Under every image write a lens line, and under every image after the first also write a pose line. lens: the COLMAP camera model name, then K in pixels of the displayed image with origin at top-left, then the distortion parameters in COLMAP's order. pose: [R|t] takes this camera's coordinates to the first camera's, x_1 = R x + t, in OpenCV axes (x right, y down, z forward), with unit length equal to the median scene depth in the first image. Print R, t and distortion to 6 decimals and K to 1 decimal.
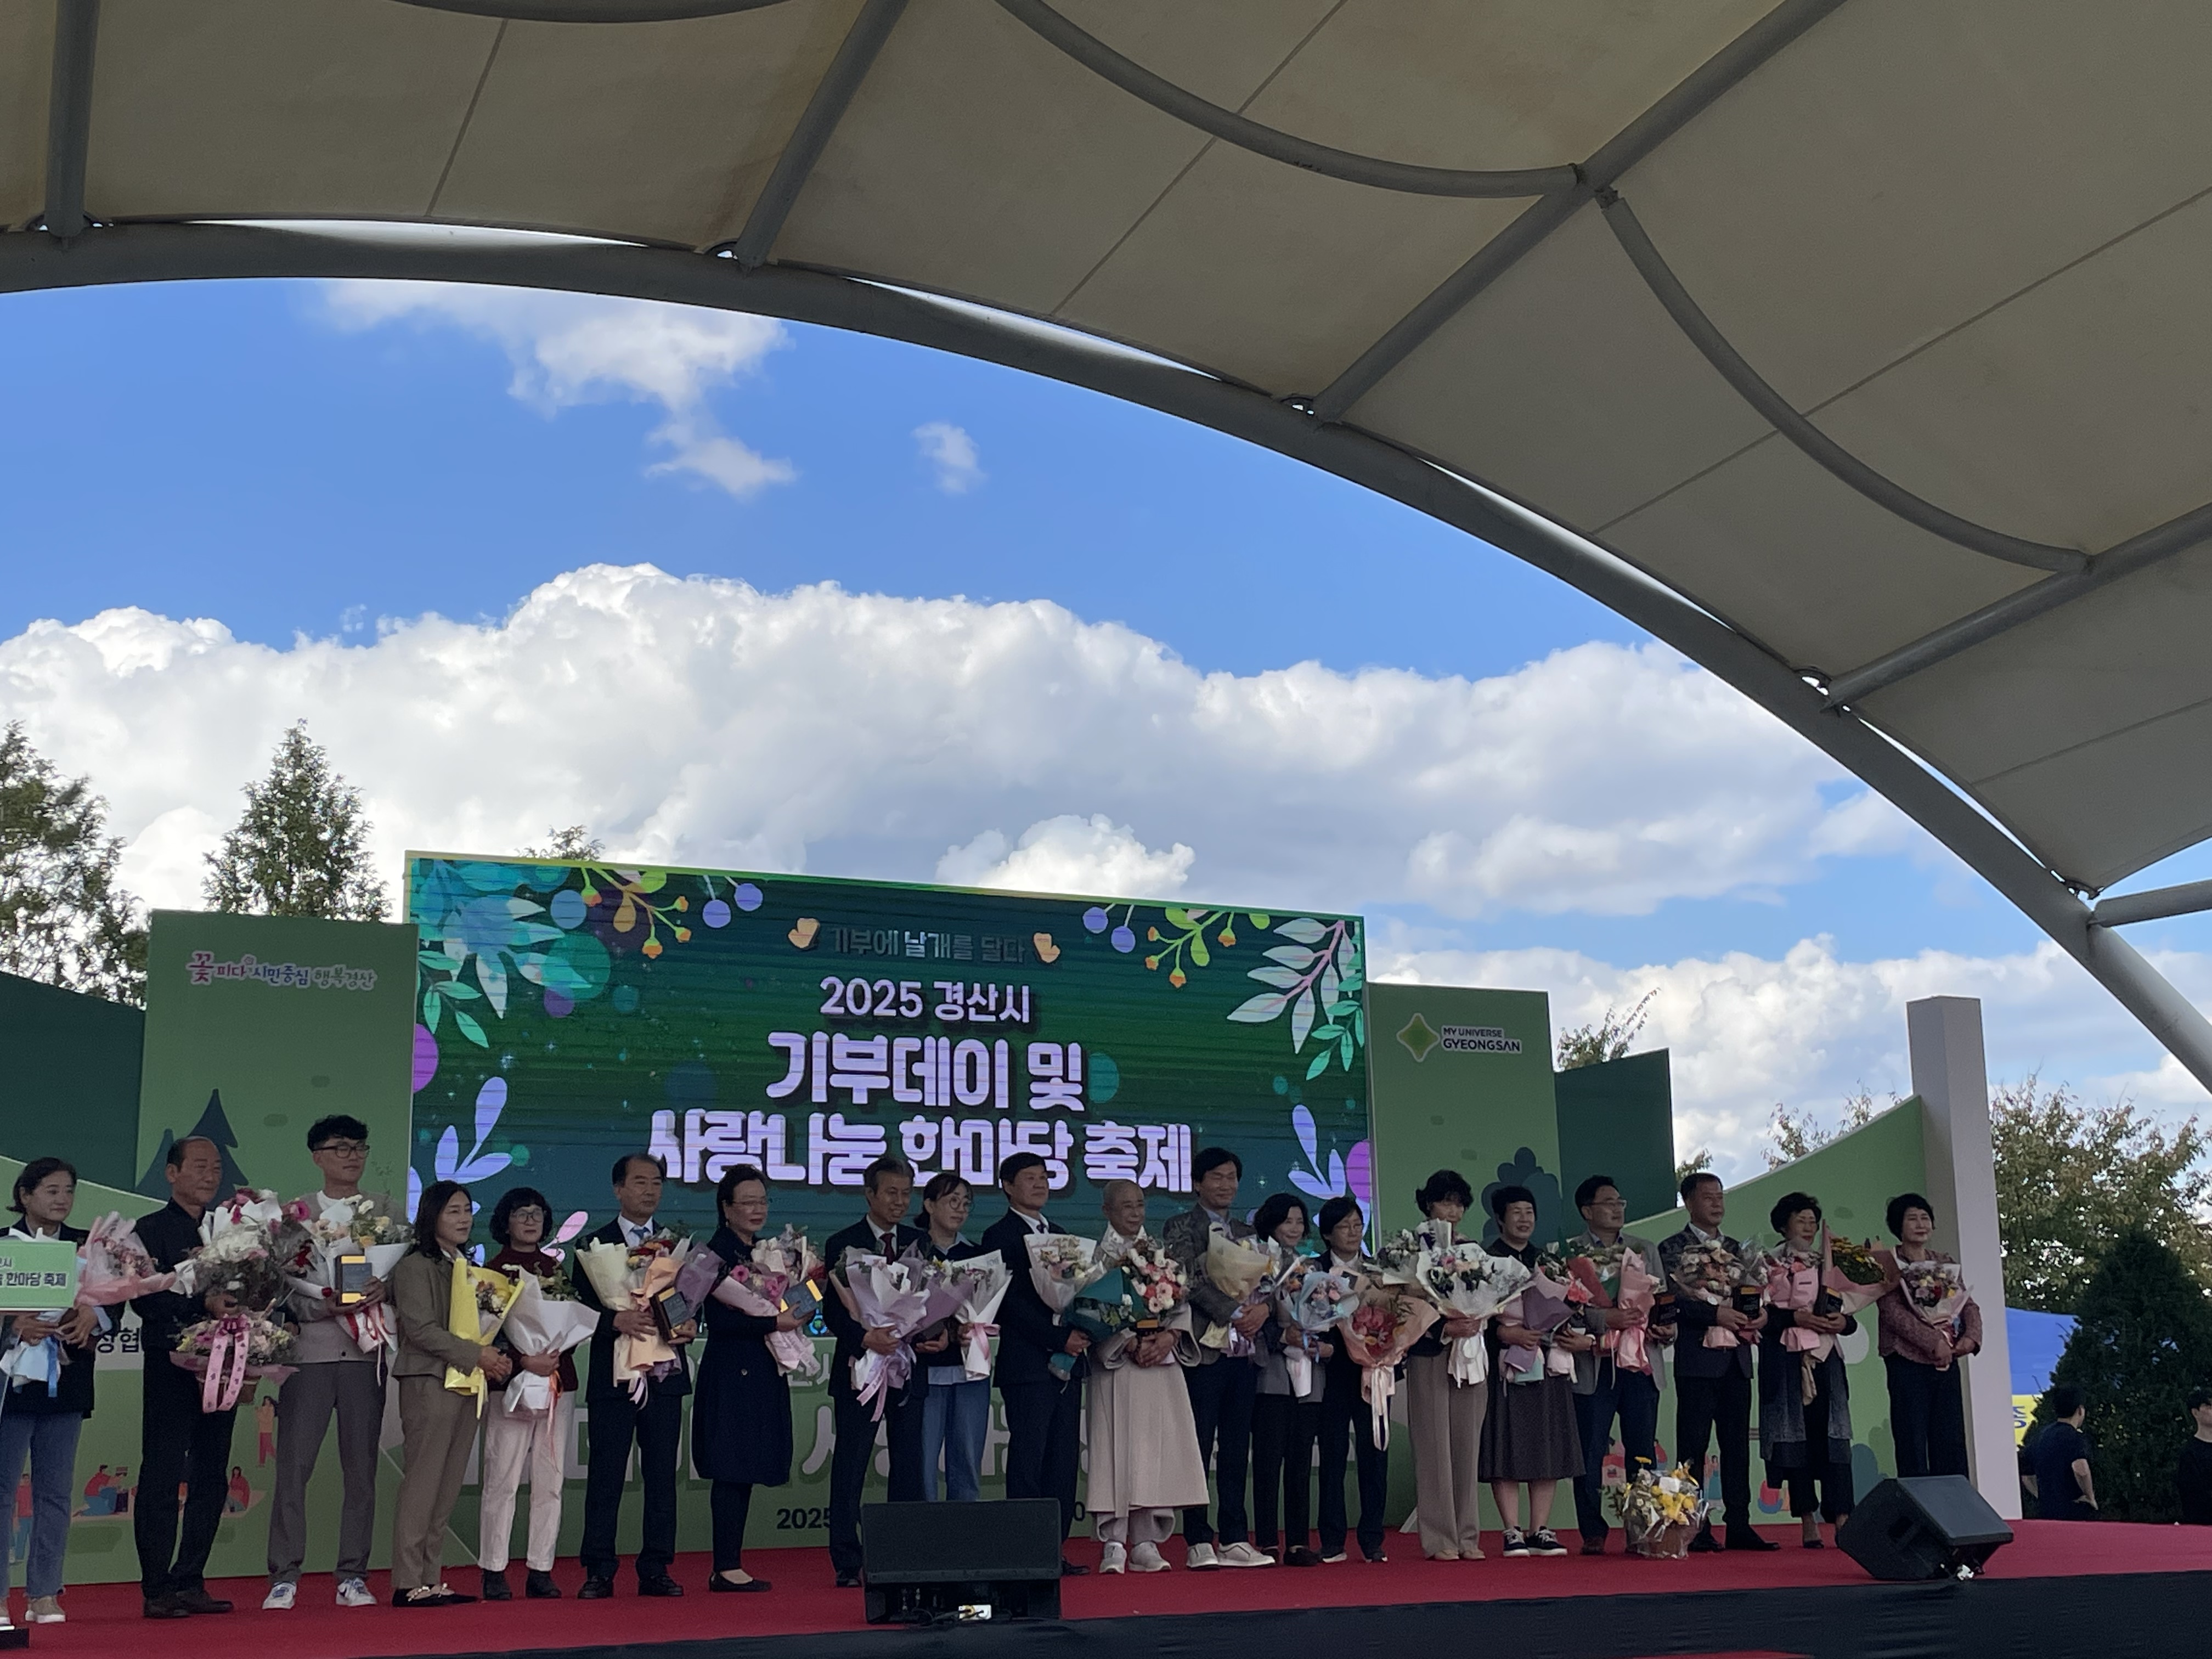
lens RADIAL K [[2944.6, 0, 1140.8], [0, 2944.6, 778.1], [0, 0, 1]] dist [0.103101, -0.070810]
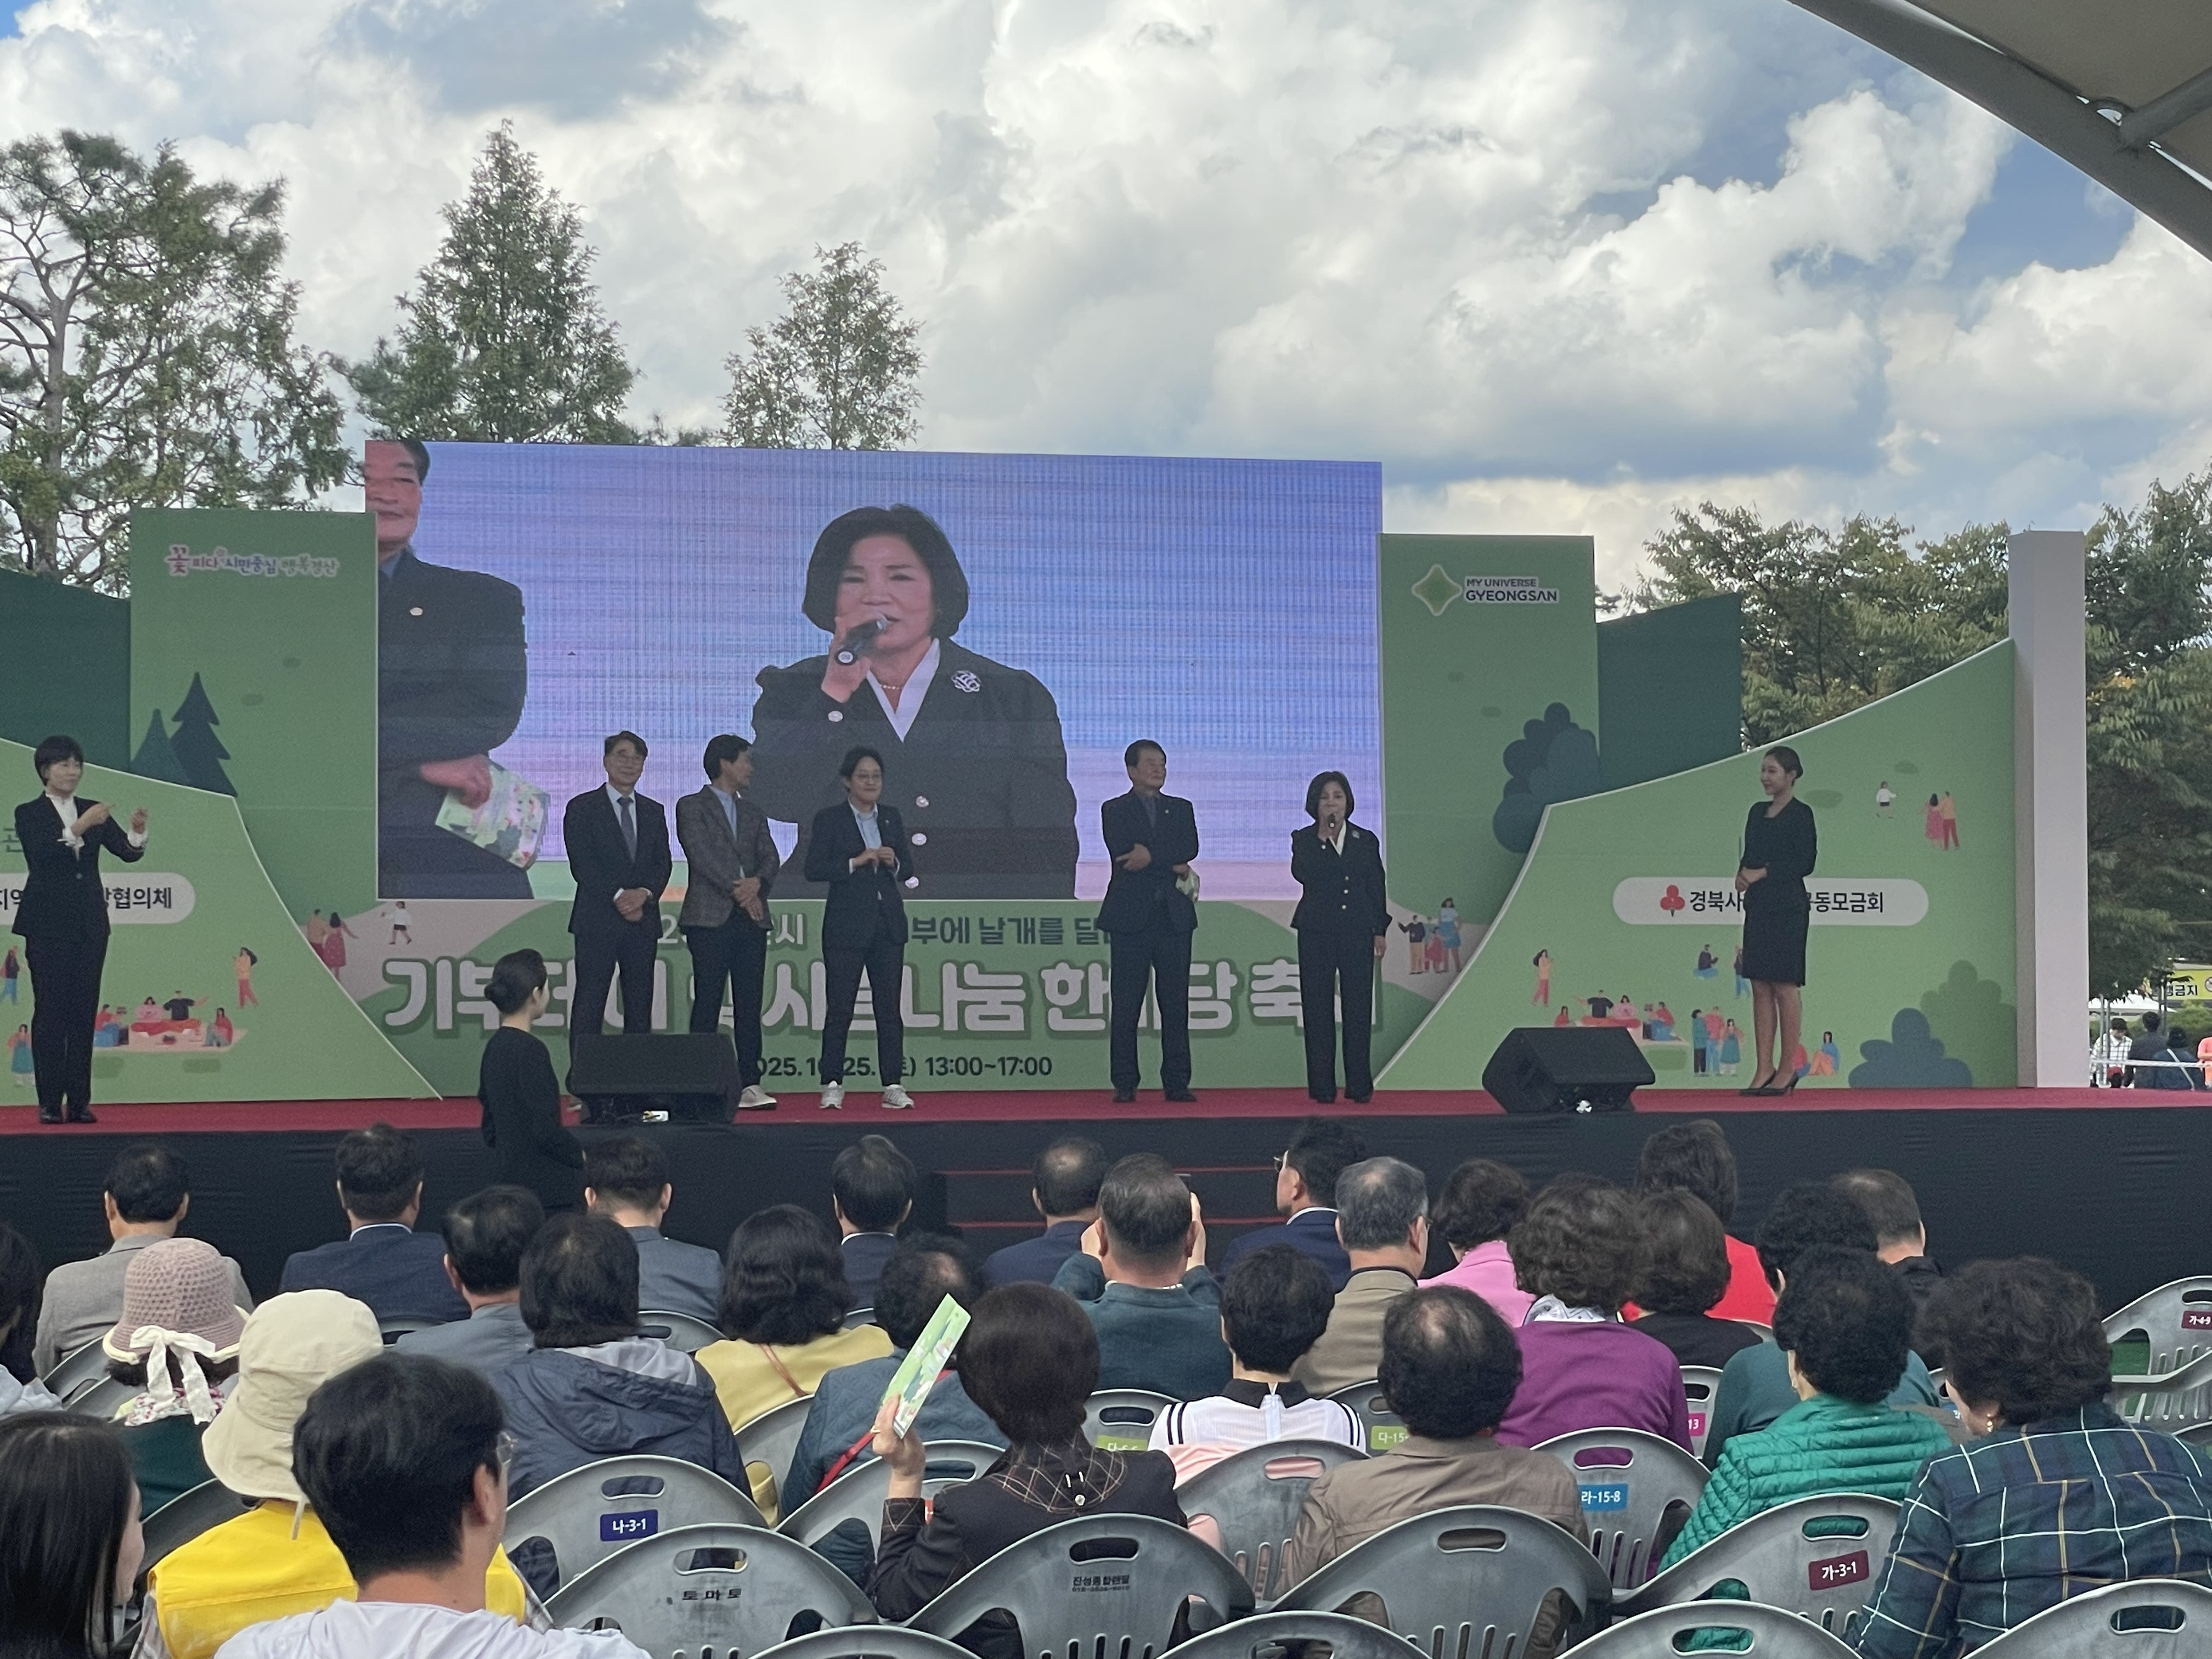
lens RADIAL K [[4910.0, 0, 1106.0], [0, 4910.0, 829.5], [0, 0, 1]] dist [0.035911, 1.178845]
pose [[0.975689, 0.001852, -0.219150, 0.362816], [0.037342, 0.983937, 0.174567, -0.125093], [0.215953, -0.178506, 0.959948, -0.594540]]
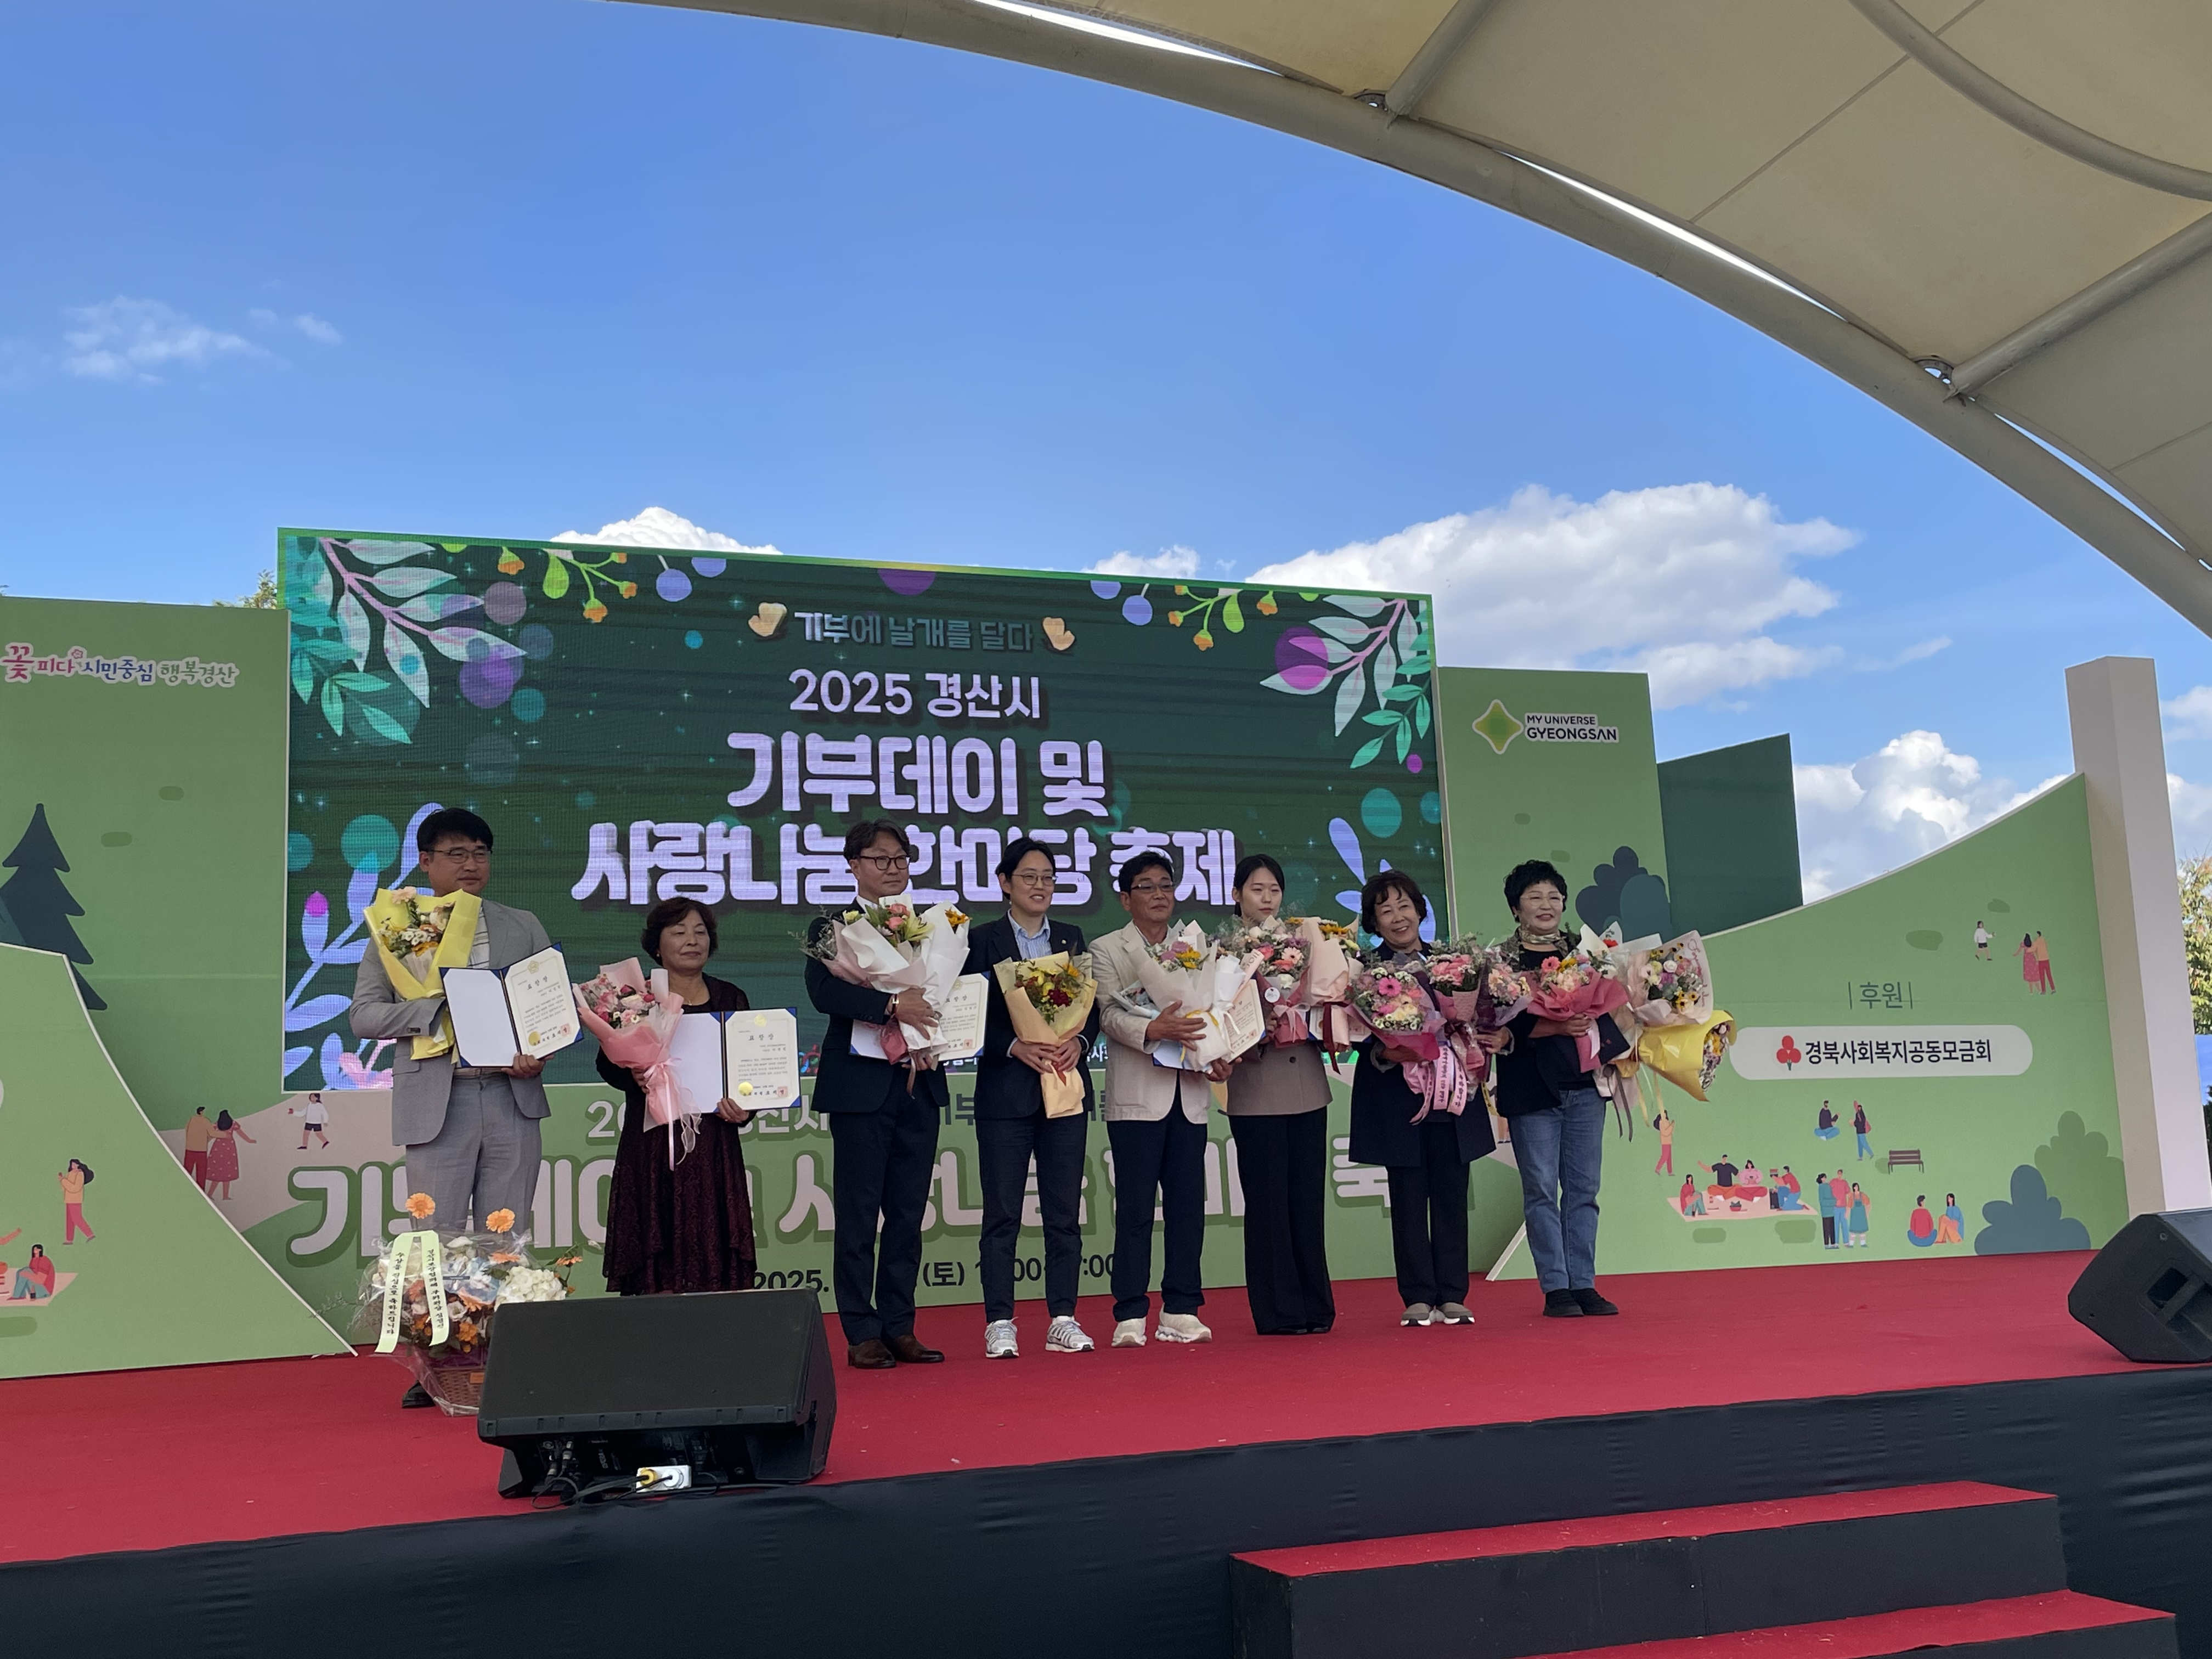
lens RADIAL K [[2293.5, 0, 1138.4], [0, 2293.5, 827.9], [0, 0, 1]] dist [0.116002, -0.199994]
pose [[0.994730, -0.039797, -0.094486, 0.054992], [0.046160, 0.996742, 0.066135, 0.072593], [0.091546, -0.070148, 0.993327, 0.327070]]
